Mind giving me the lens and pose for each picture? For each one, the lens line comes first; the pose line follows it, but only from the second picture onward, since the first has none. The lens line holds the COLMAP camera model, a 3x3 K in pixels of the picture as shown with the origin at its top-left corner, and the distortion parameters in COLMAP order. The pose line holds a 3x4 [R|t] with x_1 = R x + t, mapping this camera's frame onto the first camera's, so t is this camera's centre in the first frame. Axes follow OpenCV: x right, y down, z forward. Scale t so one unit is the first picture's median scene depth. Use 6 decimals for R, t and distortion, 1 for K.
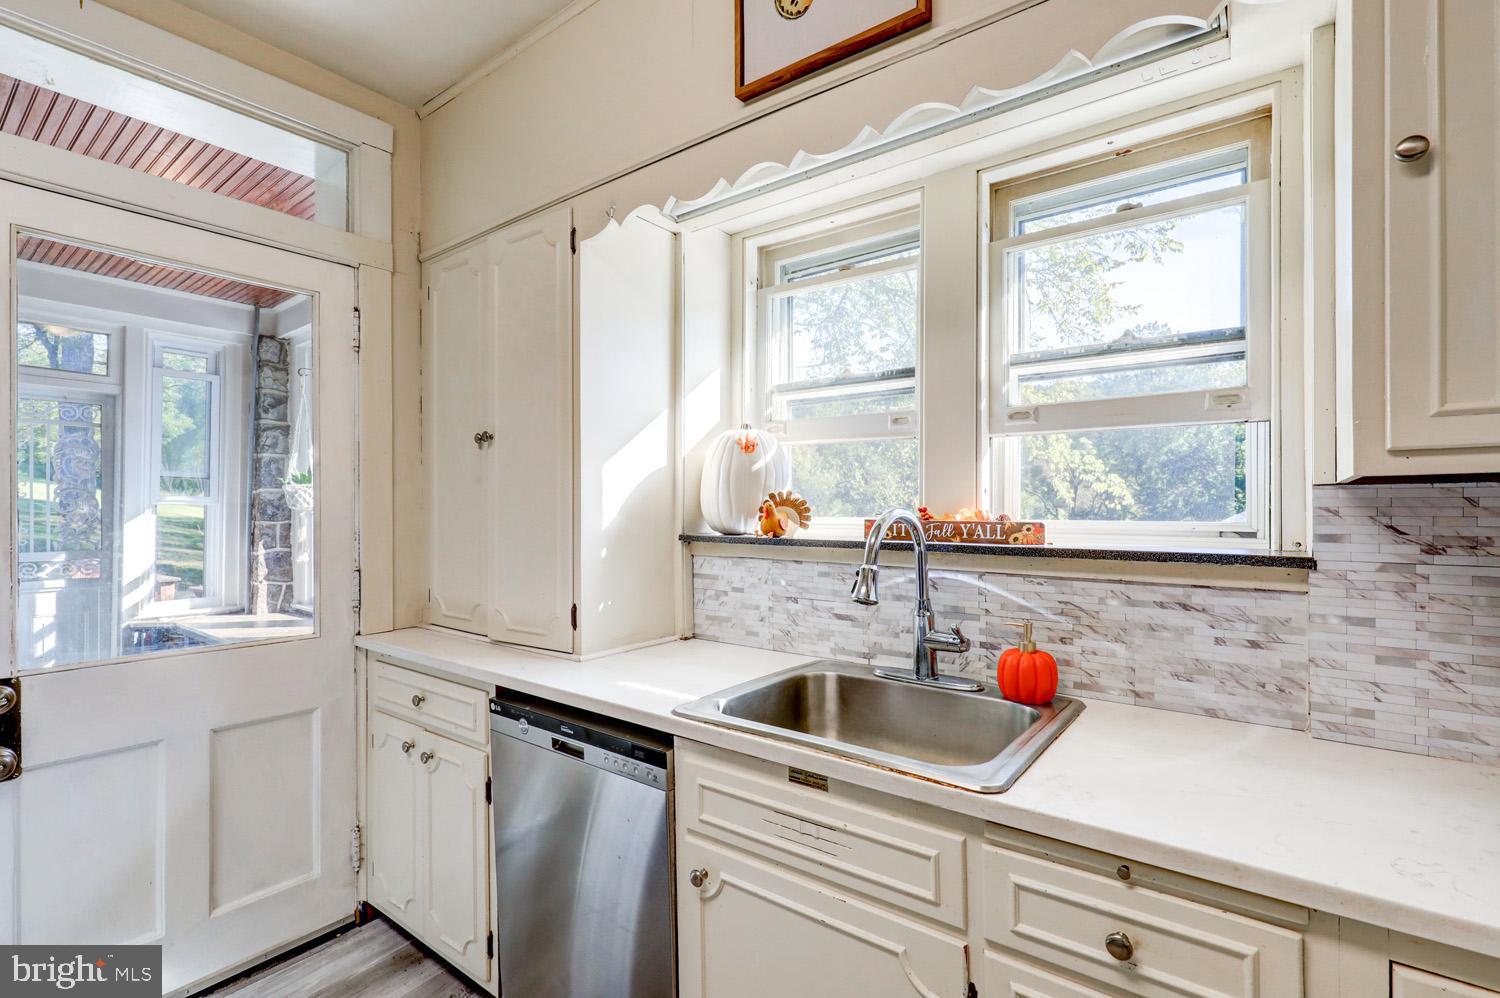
lens RADIAL K [[690.5, 0, 753.8], [0, 690.5, 500.1], [0, 0, 1]] dist [-0.001439, 0.000511]
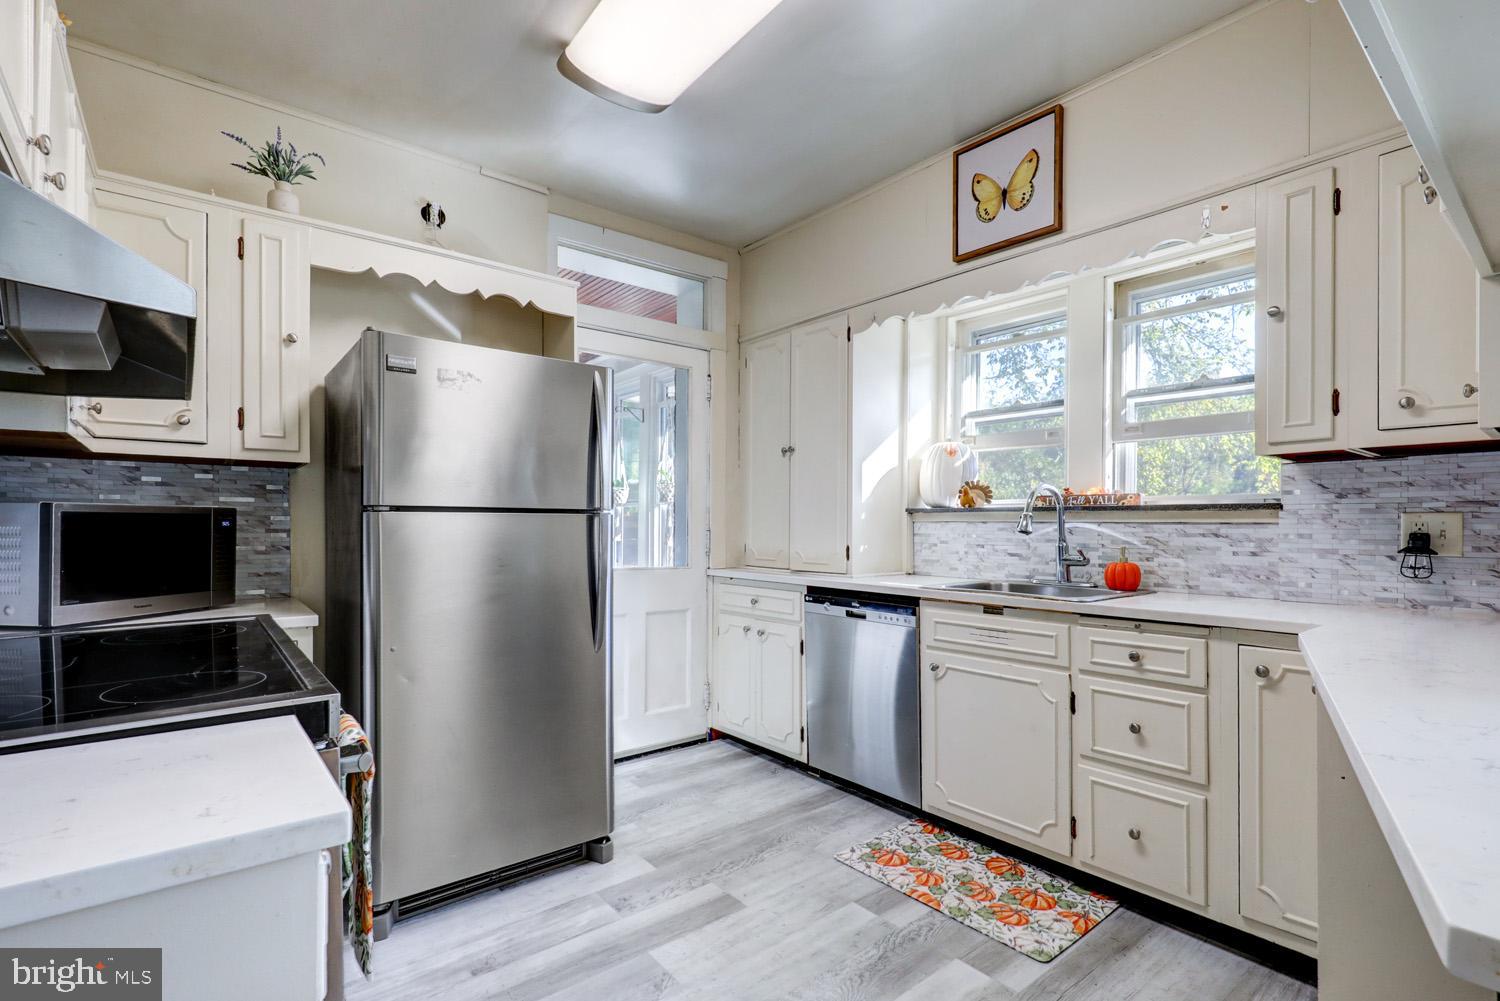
lens RADIAL K [[690.5, 0, 750.9], [0, 690.5, 522.9], [0, 0, 1]] dist [-0.001439, 0.000511]
pose [[0.970676, 0.005804, -0.240323, -0.079721], [-0.003775, 0.999953, 0.008902, 0.078801], [0.240363, -0.007734, 0.970652, -0.719311]]
